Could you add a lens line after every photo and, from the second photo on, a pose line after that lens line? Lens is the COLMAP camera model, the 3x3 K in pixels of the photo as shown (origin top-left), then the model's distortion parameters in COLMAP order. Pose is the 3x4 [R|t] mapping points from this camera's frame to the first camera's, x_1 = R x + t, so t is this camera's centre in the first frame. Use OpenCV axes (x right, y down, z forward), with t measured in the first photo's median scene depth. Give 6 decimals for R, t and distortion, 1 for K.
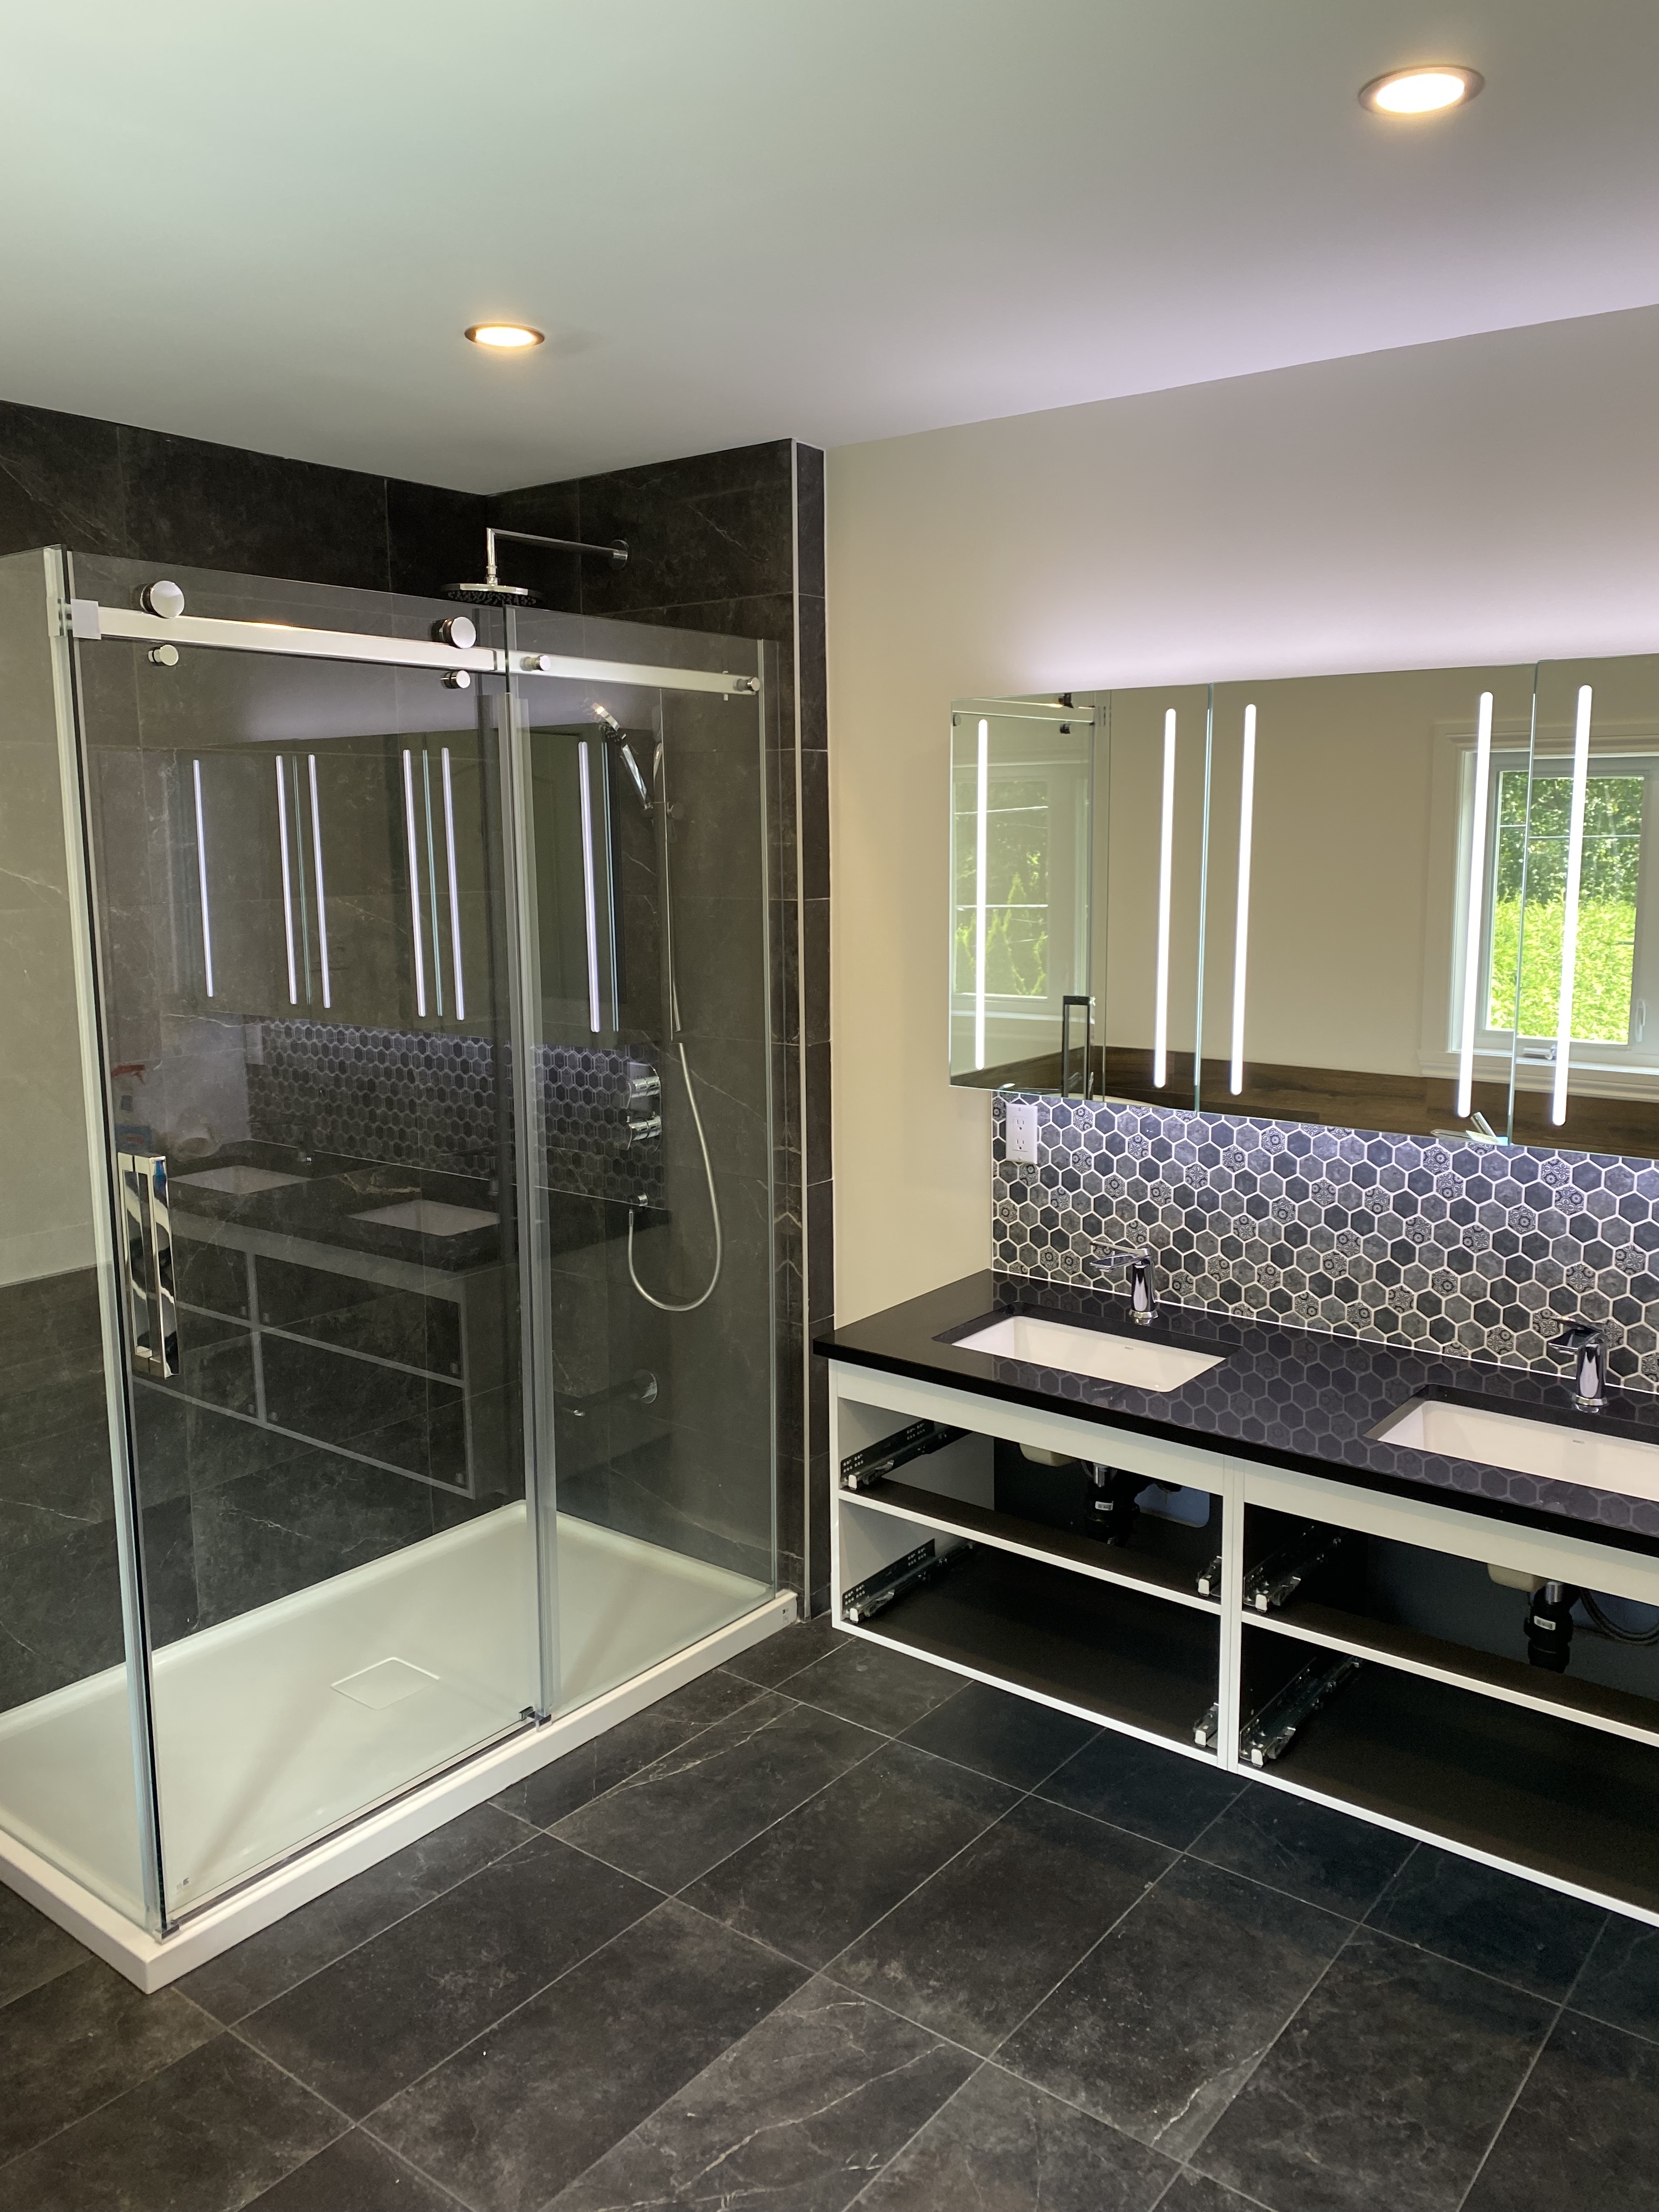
lens RADIAL K [[1717.6, 0, 838.6], [0, 1717.6, 1110.7], [0, 0, 1]] dist [0.069384, -0.062806]
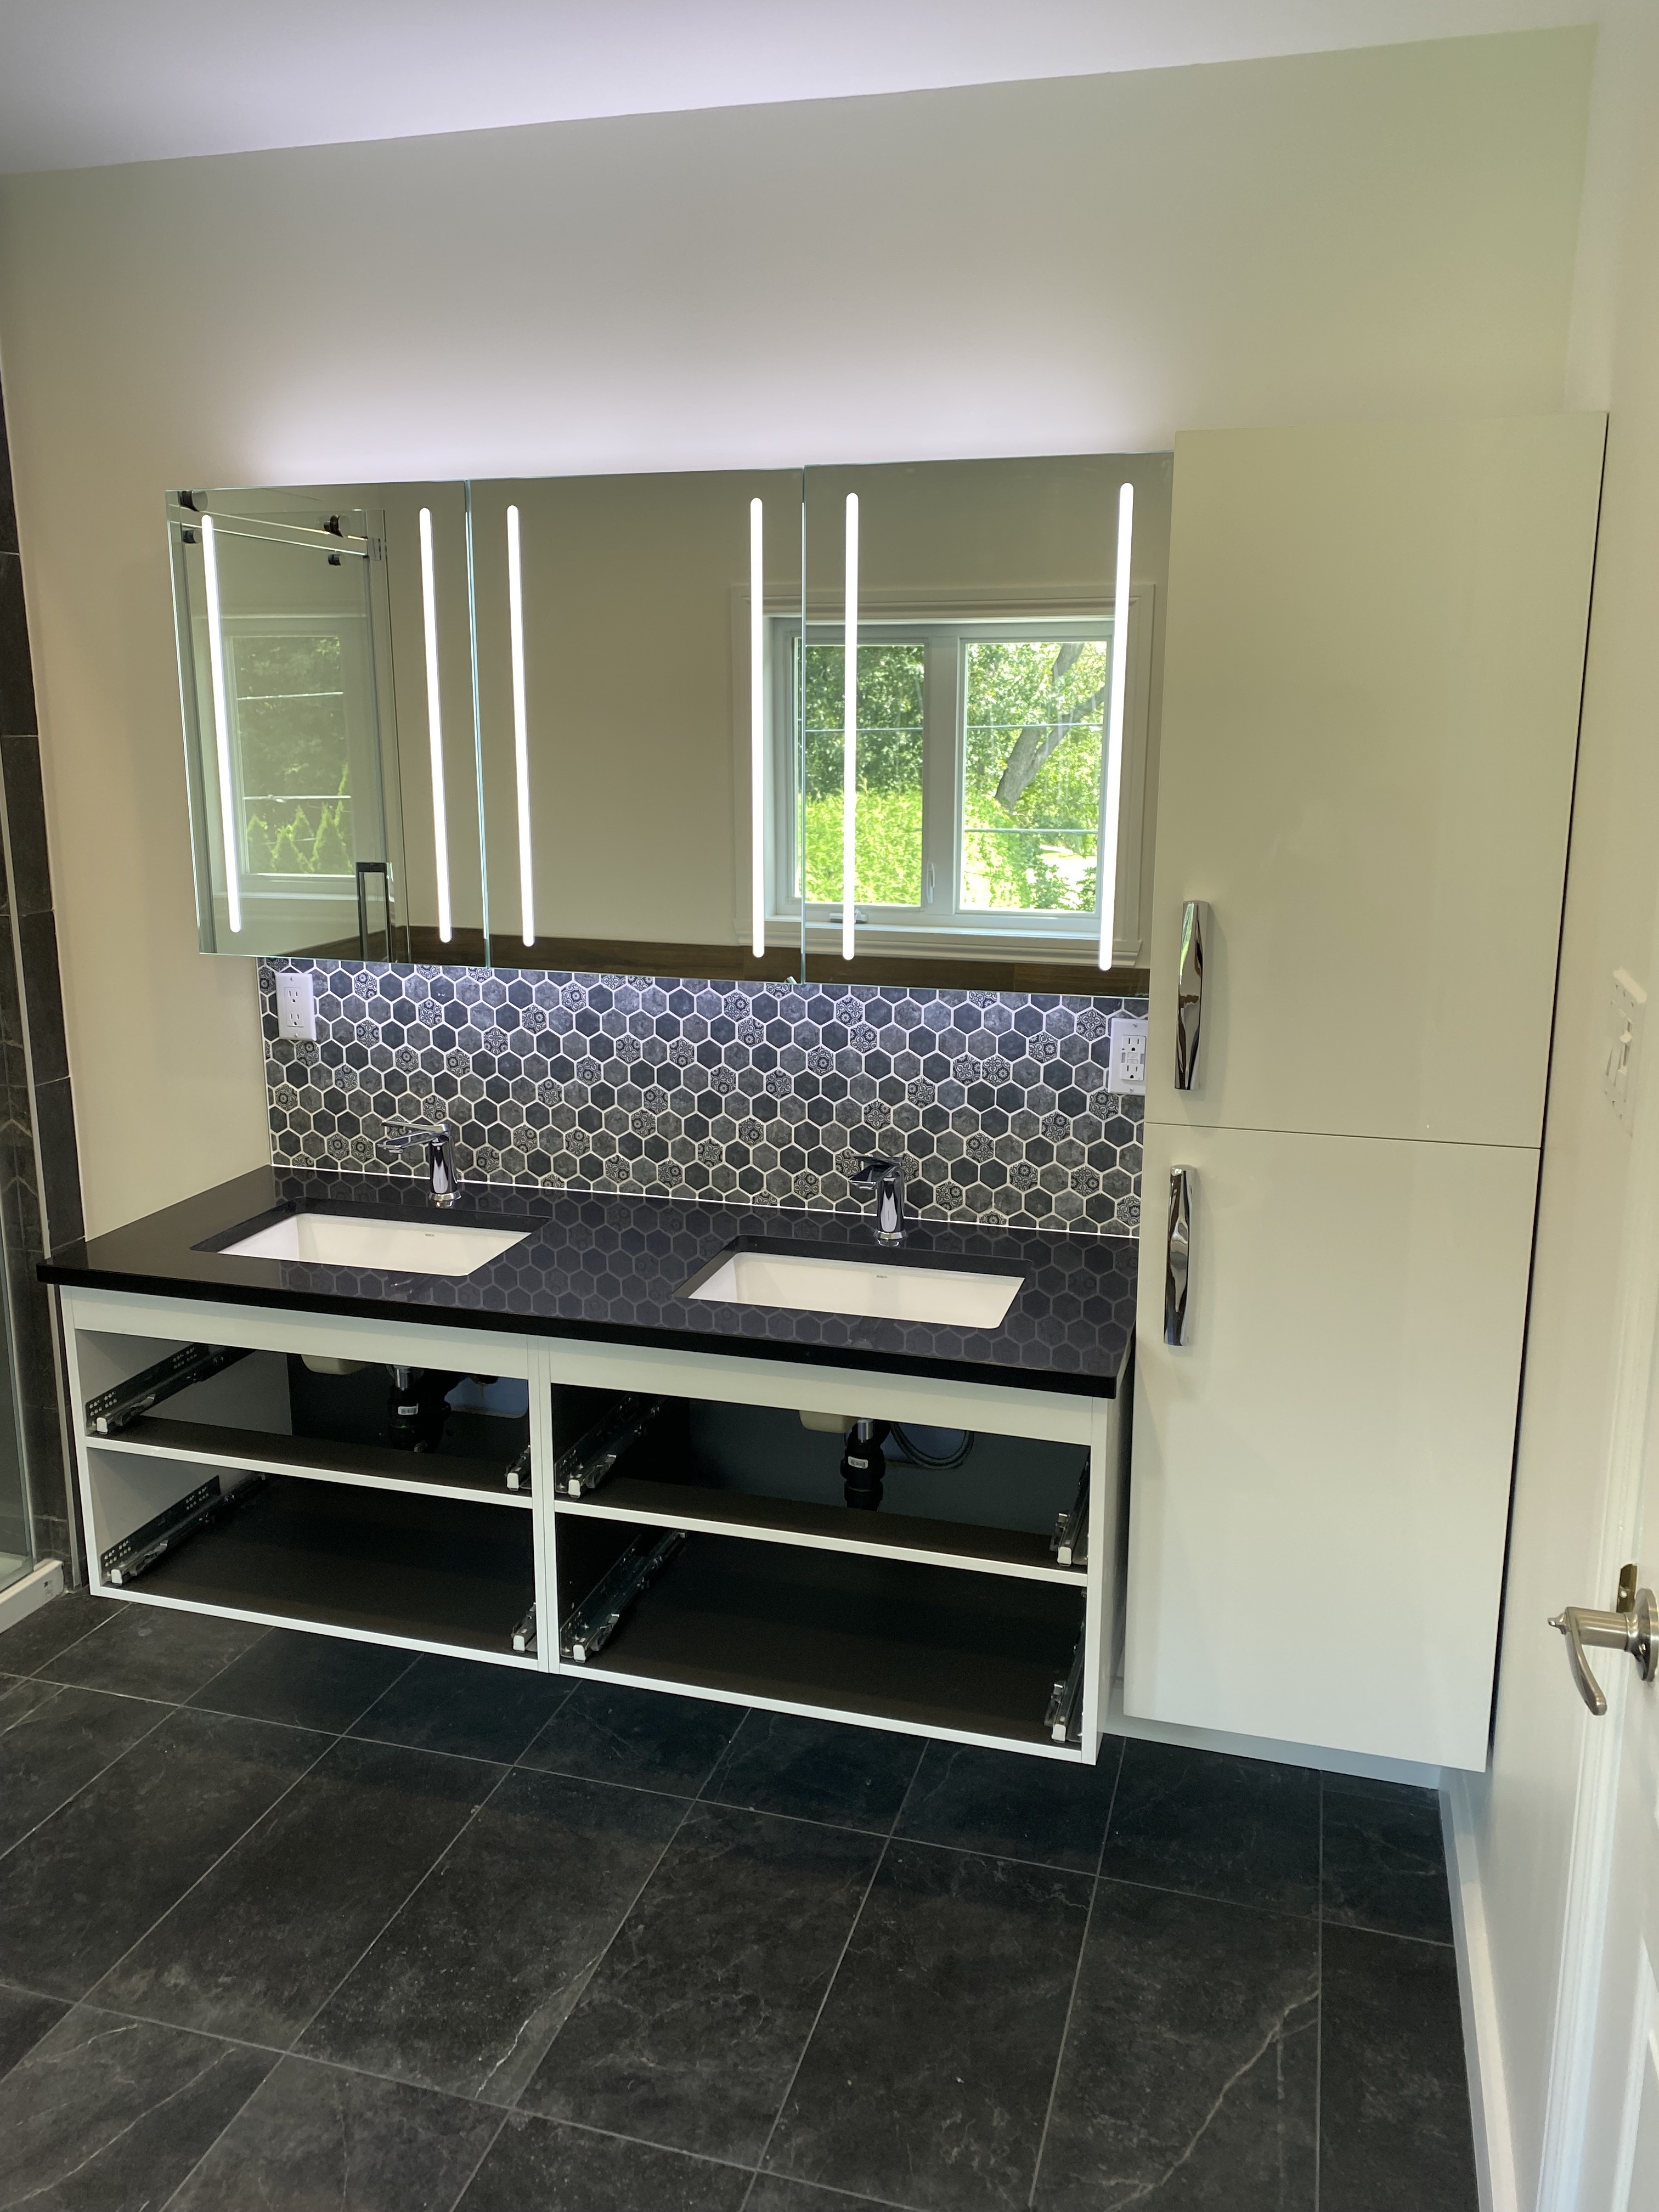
lens RADIAL K [[1717.6, 0, 838.6], [0, 1717.6, 1110.7], [0, 0, 1]] dist [0.069384, -0.062806]
pose [[0.932476, -0.075311, 0.353294, 0.059887], [0.054632, 0.996177, 0.068160, 0.025963], [-0.357077, -0.044257, 0.933026, 0.091660]]
